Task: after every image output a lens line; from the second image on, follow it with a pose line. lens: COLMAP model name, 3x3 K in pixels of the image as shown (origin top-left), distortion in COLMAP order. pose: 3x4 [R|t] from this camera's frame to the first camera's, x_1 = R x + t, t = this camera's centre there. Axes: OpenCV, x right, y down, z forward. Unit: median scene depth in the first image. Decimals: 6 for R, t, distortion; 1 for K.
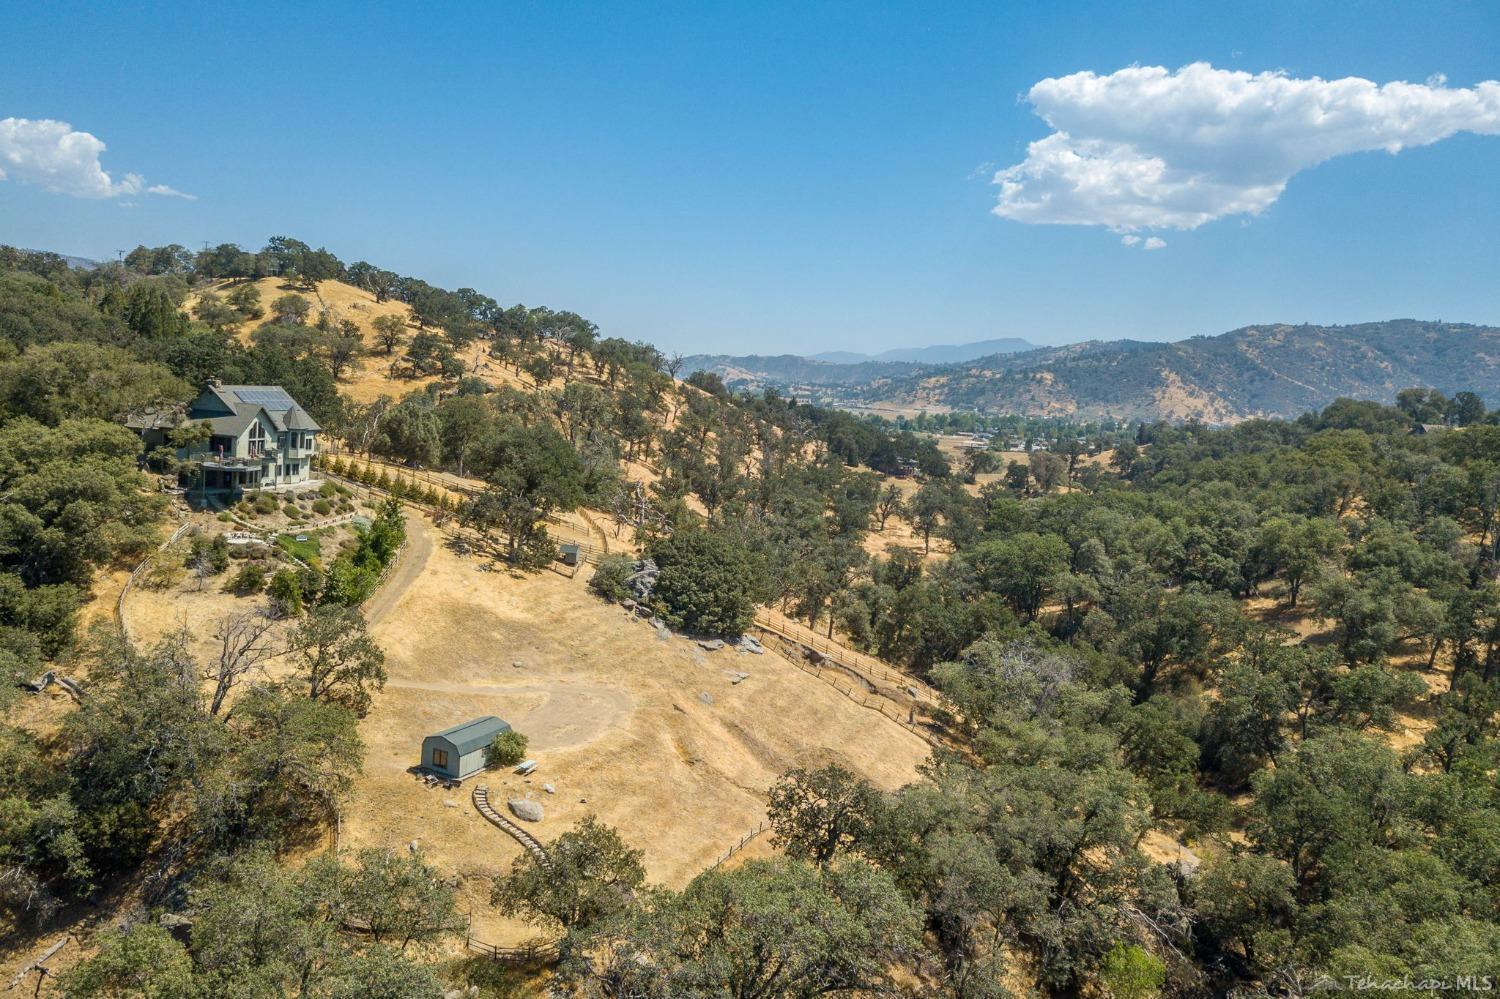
lens RADIAL K [[1125.2, 0, 714.7], [0, 1125.2, 465.5], [0, 0, 1]] dist [0.036311, -0.000855]
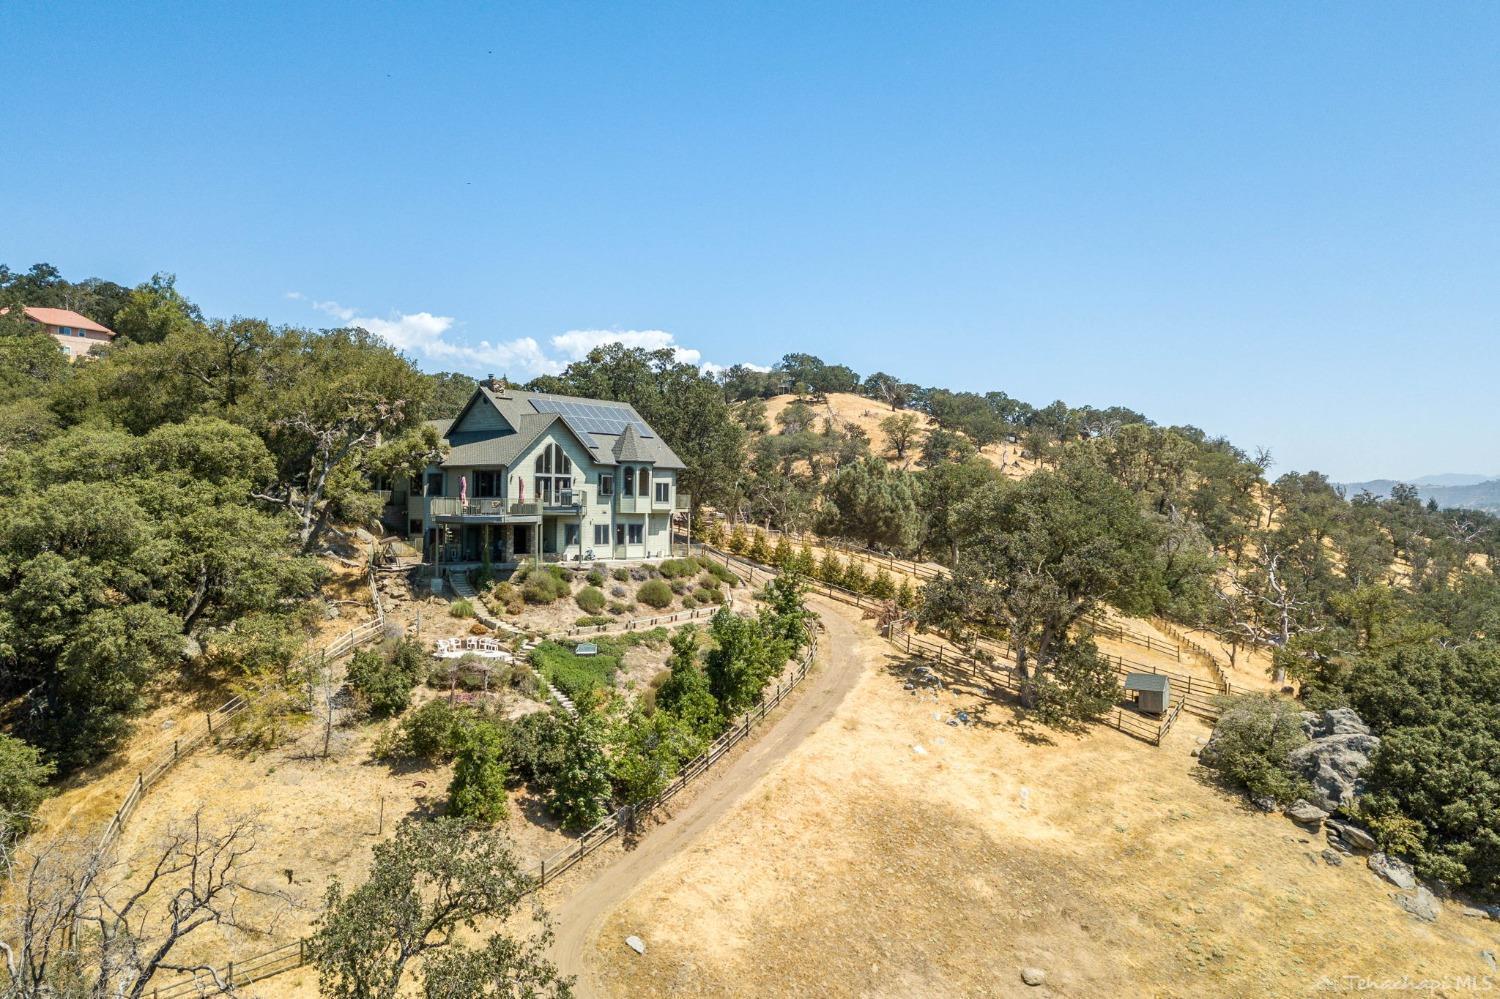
lens RADIAL K [[1125.2, 0, 761.9], [0, 1125.2, 503.4], [0, 0, 1]] dist [0.036311, -0.000855]
pose [[0.905637, -0.058952, -0.419936, -0.075262], [0.018629, 0.994865, -0.099486, 0.045771], [0.423644, 0.082275, 0.902085, 0.519322]]
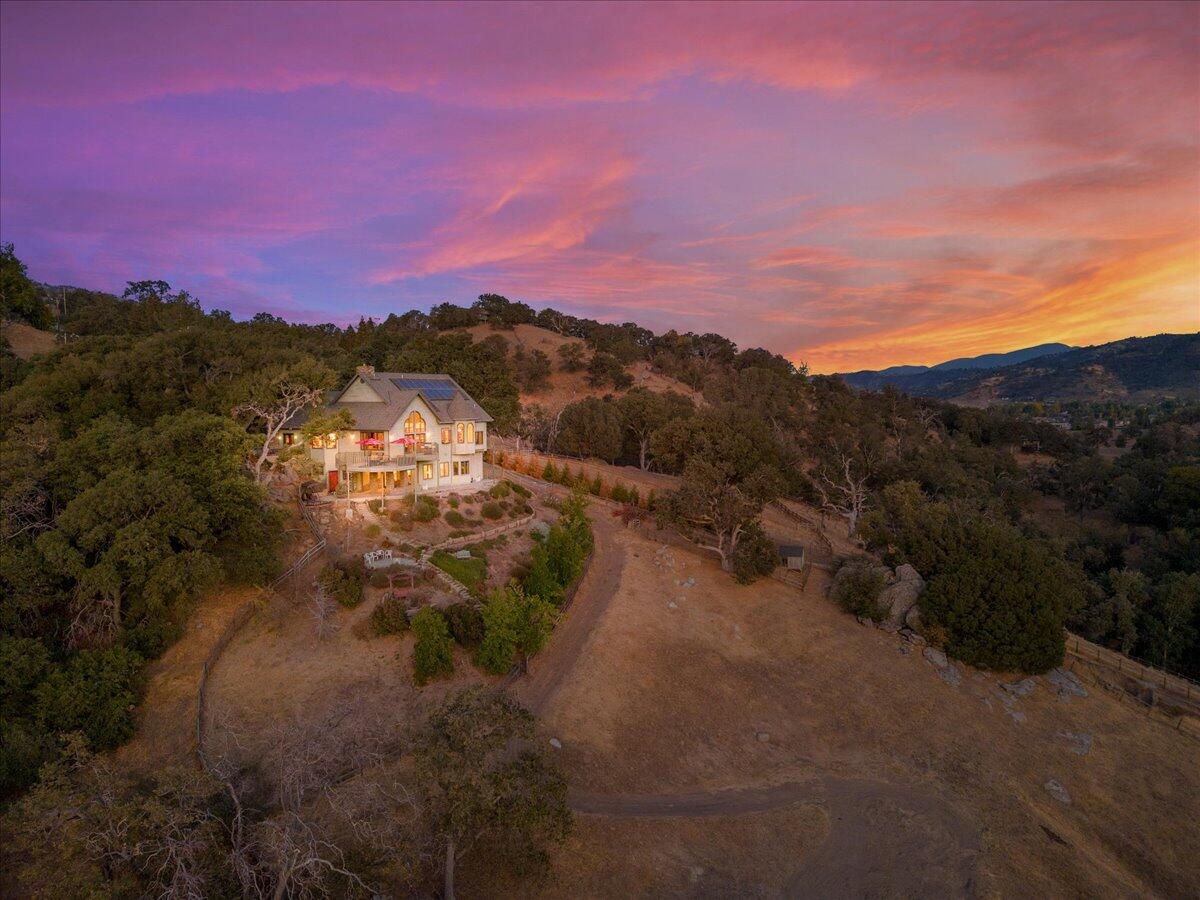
lens RADIAL K [[807.8, 0, 599.6], [0, 807.8, 457.7], [0, 0, 1]] dist [0.080547, -0.000094]
pose [[0.966510, -0.053141, -0.251065, -0.119322], [0.051555, 0.998587, -0.012893, 0.009348], [0.251396, -0.000482, 0.967884, 0.436331]]
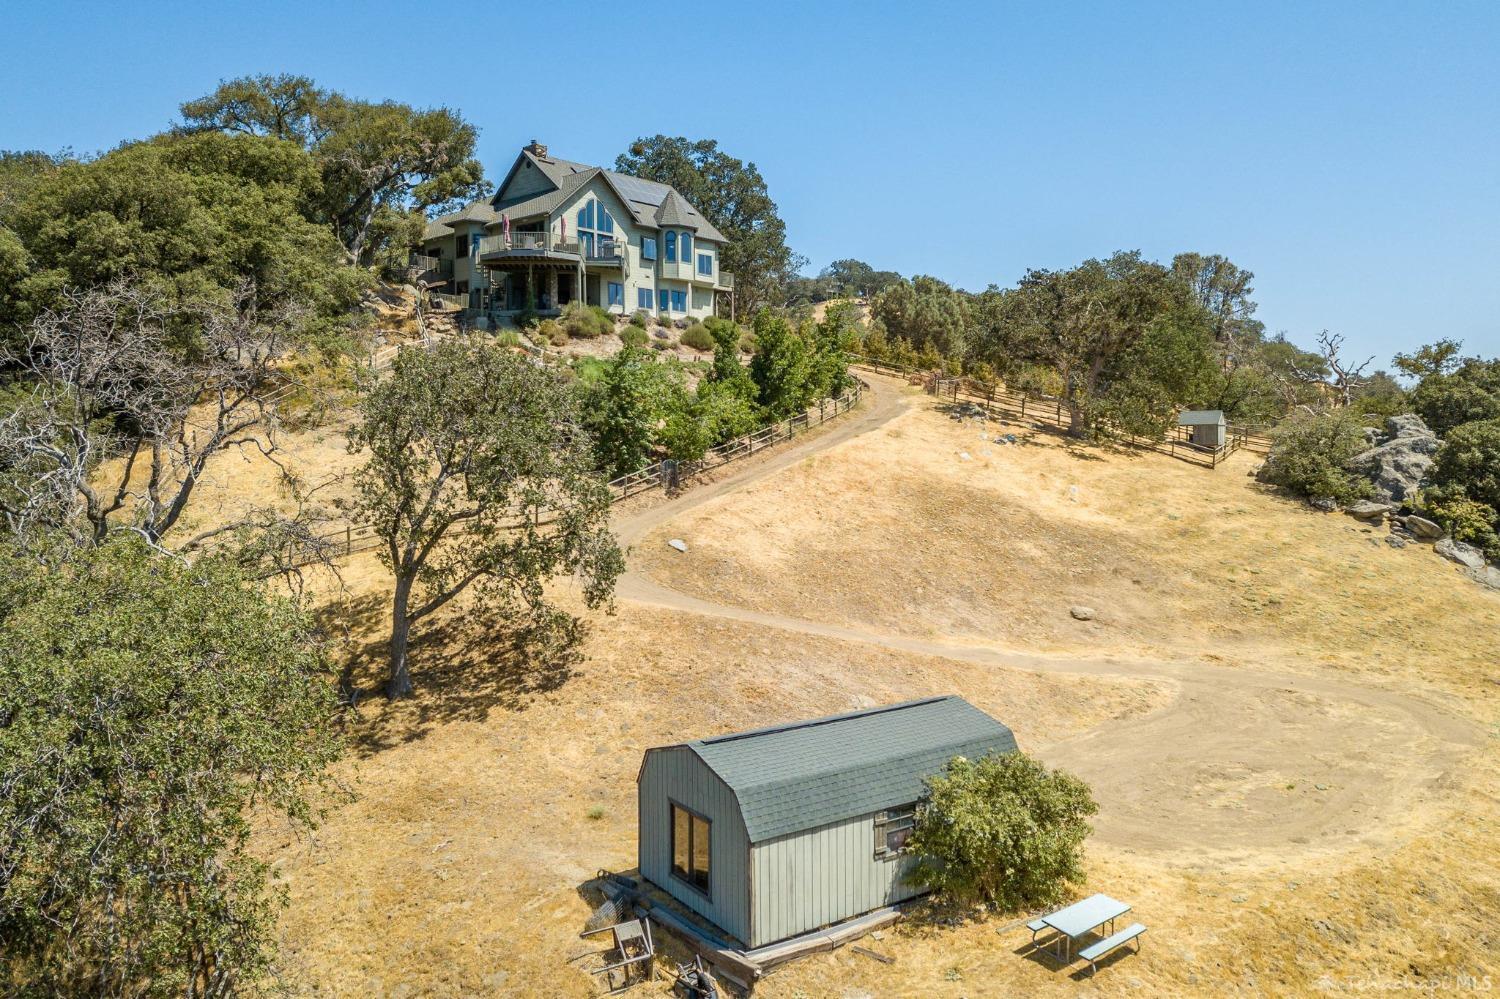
lens RADIAL K [[1125.2, 0, 761.5], [0, 1125.2, 440.4], [0, 0, 1]] dist [0.036311, -0.000855]
pose [[0.883779, -0.076433, -0.461619, -0.078709], [0.031567, 0.994060, -0.104157, 0.133912], [0.466838, 0.077480, 0.880942, 0.530117]]
